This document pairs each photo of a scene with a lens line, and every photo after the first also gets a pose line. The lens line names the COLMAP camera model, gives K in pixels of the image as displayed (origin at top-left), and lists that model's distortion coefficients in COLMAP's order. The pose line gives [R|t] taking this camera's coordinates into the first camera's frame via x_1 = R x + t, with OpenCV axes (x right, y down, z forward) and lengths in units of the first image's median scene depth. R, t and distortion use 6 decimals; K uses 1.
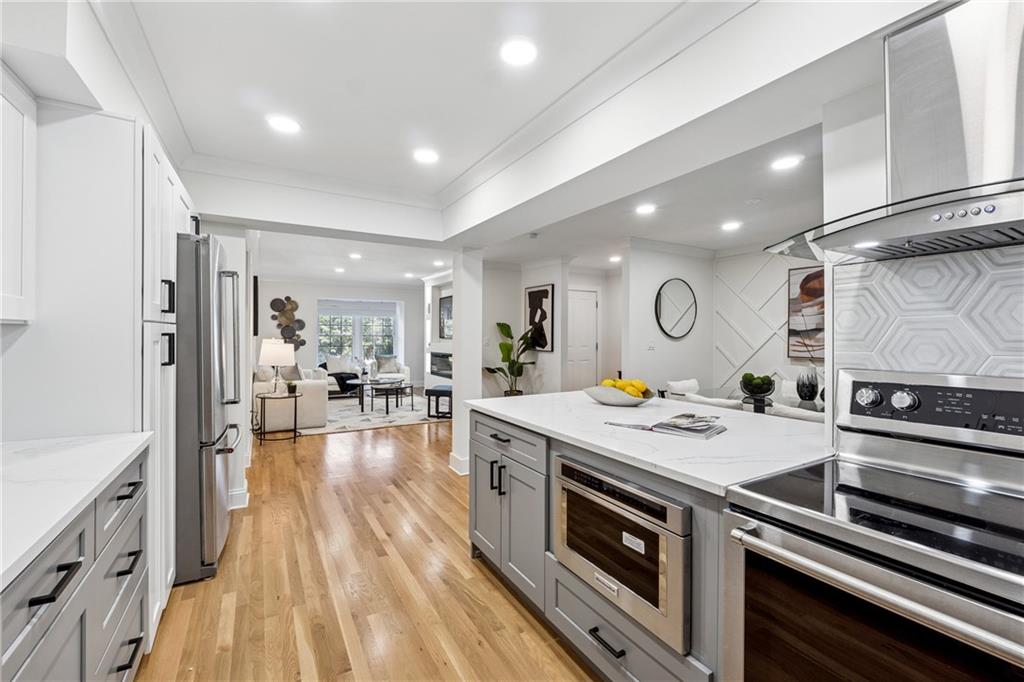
lens RADIAL K [[441.4, 0, 512.0], [0, 441.4, 341.0], [0, 0, 1]] dist [-0.000403, 0.000055]
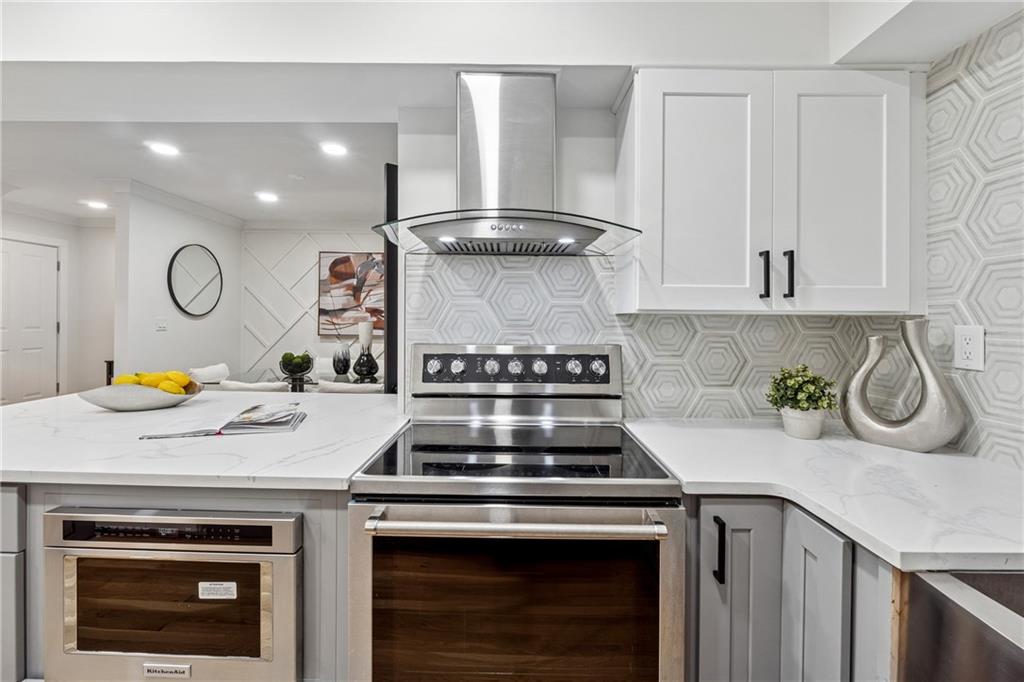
lens RADIAL K [[440.3, 0, 509.1], [0, 440.3, 320.1], [0, 0, 1]] dist [-0.004766, -0.000825]
pose [[0.512382, 0.000412, 0.858758, -0.106337], [-0.001390, 0.999999, 0.000350, -0.000111], [-0.858757, -0.001373, 0.512382, 0.196333]]
